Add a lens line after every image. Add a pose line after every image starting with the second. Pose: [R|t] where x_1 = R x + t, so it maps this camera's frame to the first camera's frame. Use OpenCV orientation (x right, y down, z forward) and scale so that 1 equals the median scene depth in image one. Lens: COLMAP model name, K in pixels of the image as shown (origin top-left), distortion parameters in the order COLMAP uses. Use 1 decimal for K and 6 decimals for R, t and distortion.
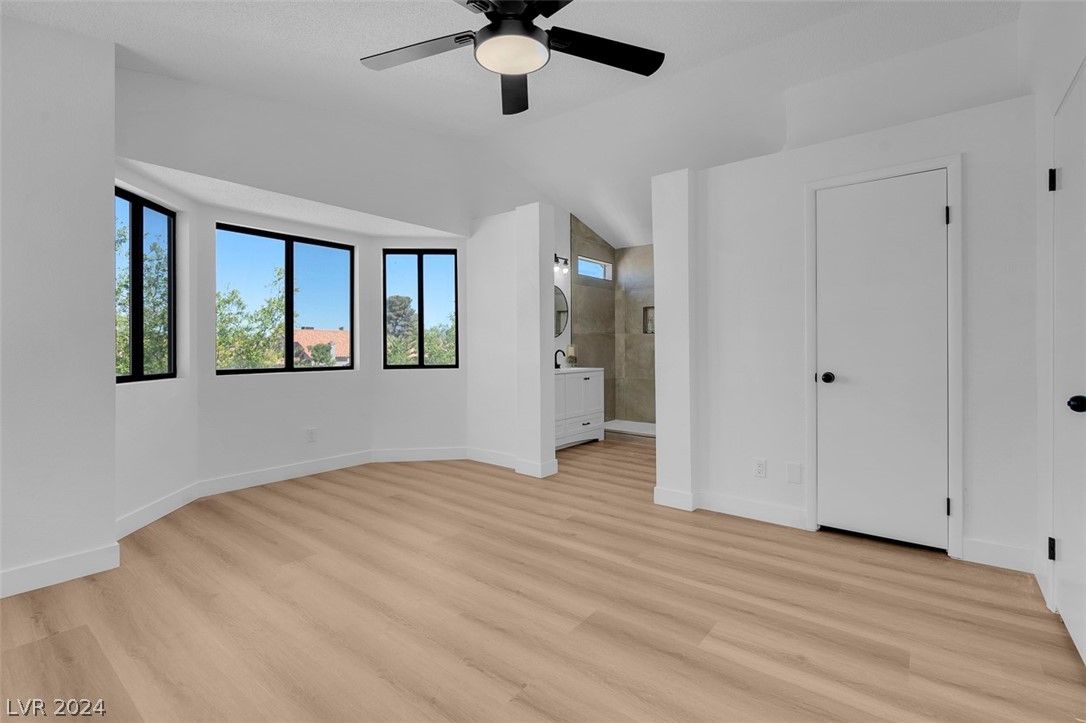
lens RADIAL K [[501.6, 0, 535.0], [0, 501.6, 343.1], [0, 0, 1]] dist [-0.000634, 0.000425]
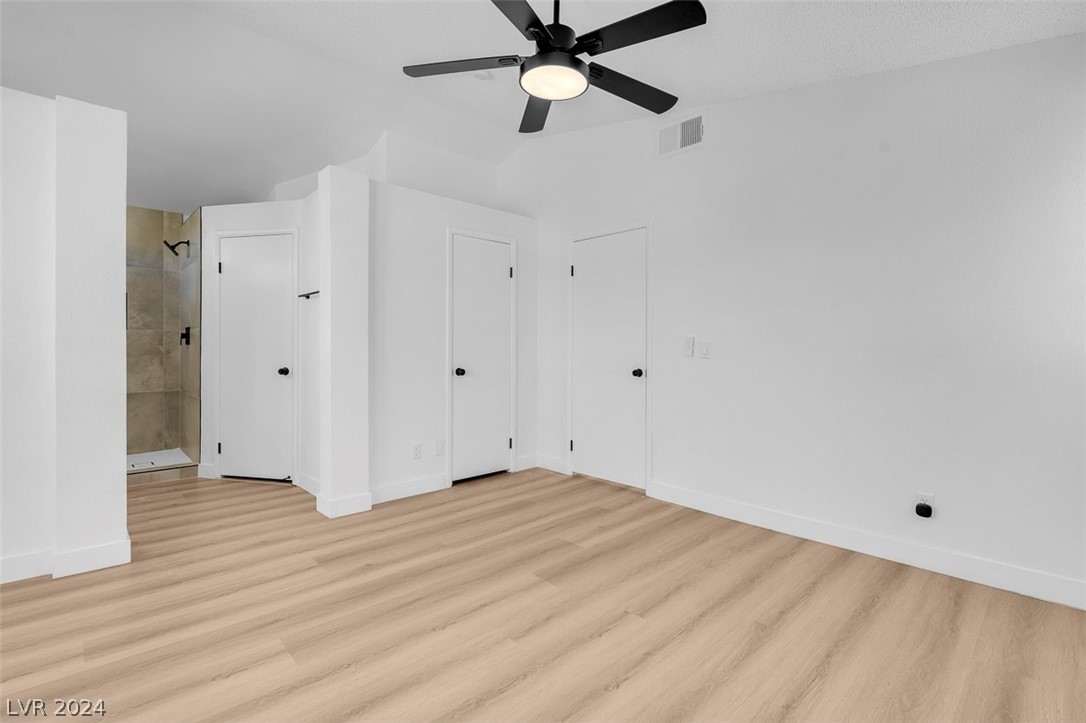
lens RADIAL K [[500.0, 0, 541.6], [0, 500.0, 346.3], [0, 0, 1]] dist [0.001937, 0.000547]
pose [[0.137601, 0.003876, 0.990480, -0.334123], [-0.010512, 0.999942, -0.002453, -0.000833], [-0.990432, -0.010074, 0.137634, 0.259878]]
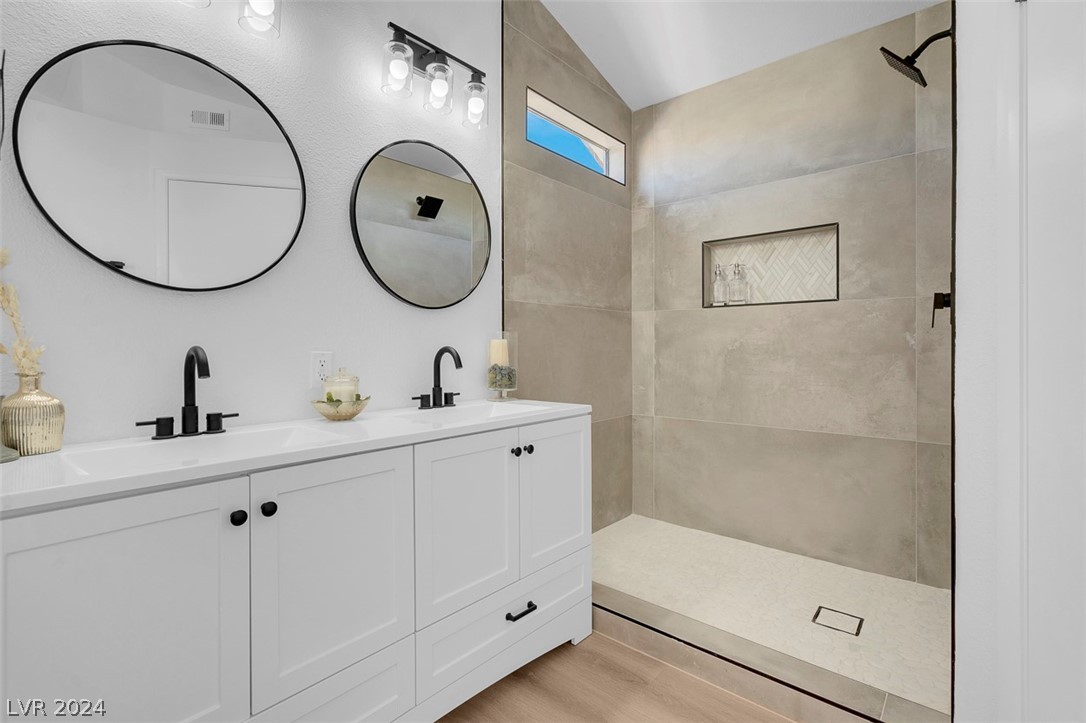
lens RADIAL K [[500.0, 0, 541.6], [0, 500.0, 346.3], [0, 0, 1]] dist [0.001937, 0.000547]
pose [[0.999470, 0.001566, -0.032524, 0.101380], [-0.001405, 0.999987, 0.004972, 0.009465], [0.032532, -0.004924, 0.999459, 0.598572]]
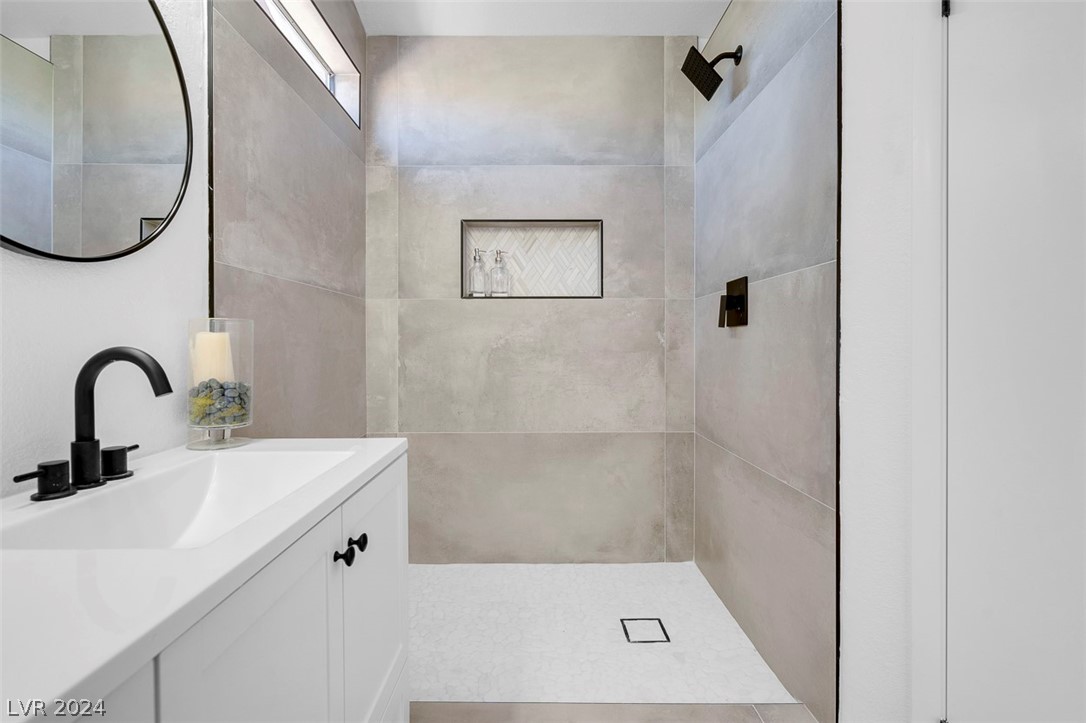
lens RADIAL K [[501.6, 0, 535.0], [0, 501.6, 343.1], [0, 0, 1]] dist [-0.000634, 0.000425]
pose [[0.779353, 0.001933, 0.626582, 0.044477], [-0.006170, 0.999970, 0.004589, 0.008779], [-0.626555, -0.007443, 0.779342, 0.708797]]
